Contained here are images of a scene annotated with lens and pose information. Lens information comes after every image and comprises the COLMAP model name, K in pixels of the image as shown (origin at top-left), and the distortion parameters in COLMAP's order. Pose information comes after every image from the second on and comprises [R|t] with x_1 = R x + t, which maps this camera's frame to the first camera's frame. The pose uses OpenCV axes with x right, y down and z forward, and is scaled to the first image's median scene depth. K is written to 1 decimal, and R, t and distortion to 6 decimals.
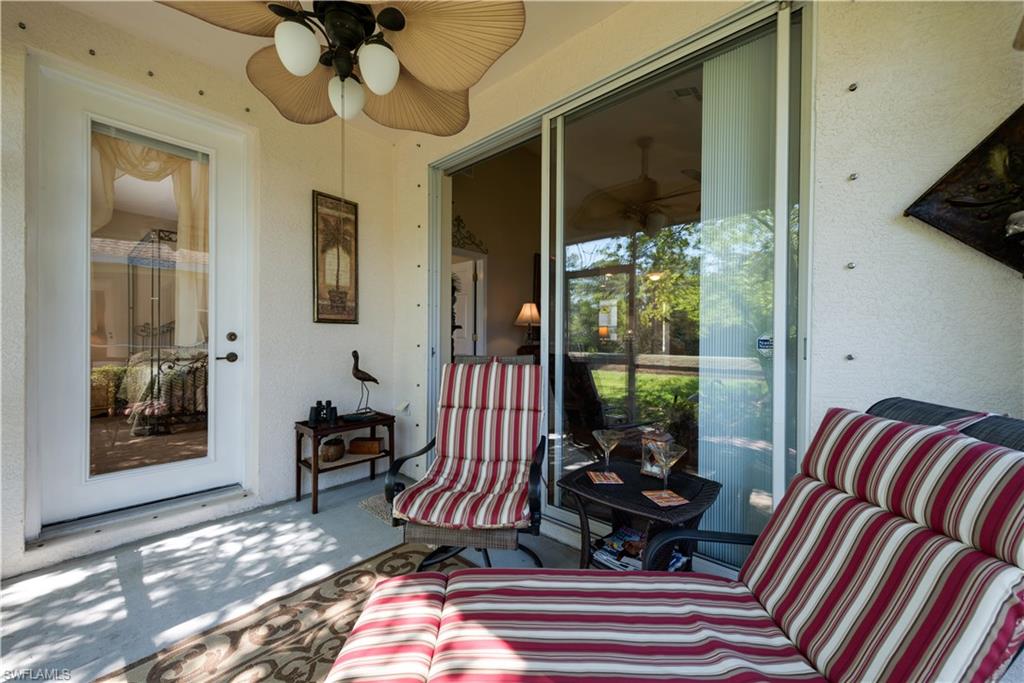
lens RADIAL K [[397.2, 0, 507.0], [0, 397.2, 343.4], [0, 0, 1]] dist [0.000175, 0.000014]
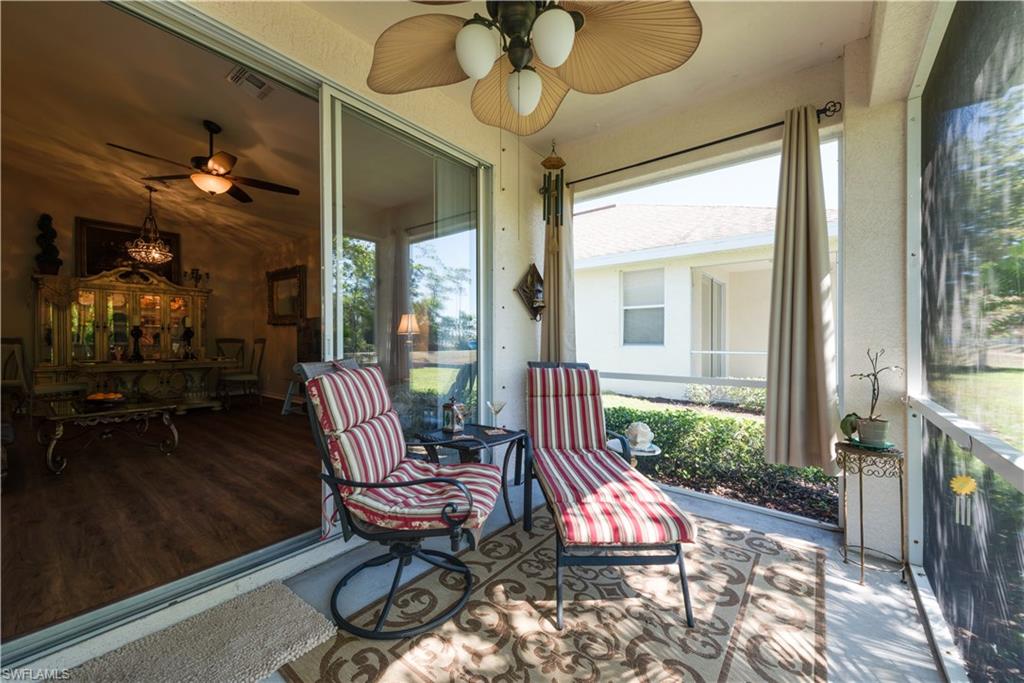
lens RADIAL K [[397.2, 0, 507.0], [0, 397.2, 343.4], [0, 0, 1]] dist [0.000175, 0.000014]
pose [[-0.082032, -0.009344, 0.996586, -1.660116], [0.001156, 0.999954, 0.009470, -0.012756], [-0.996629, 0.001928, -0.082017, 1.364364]]
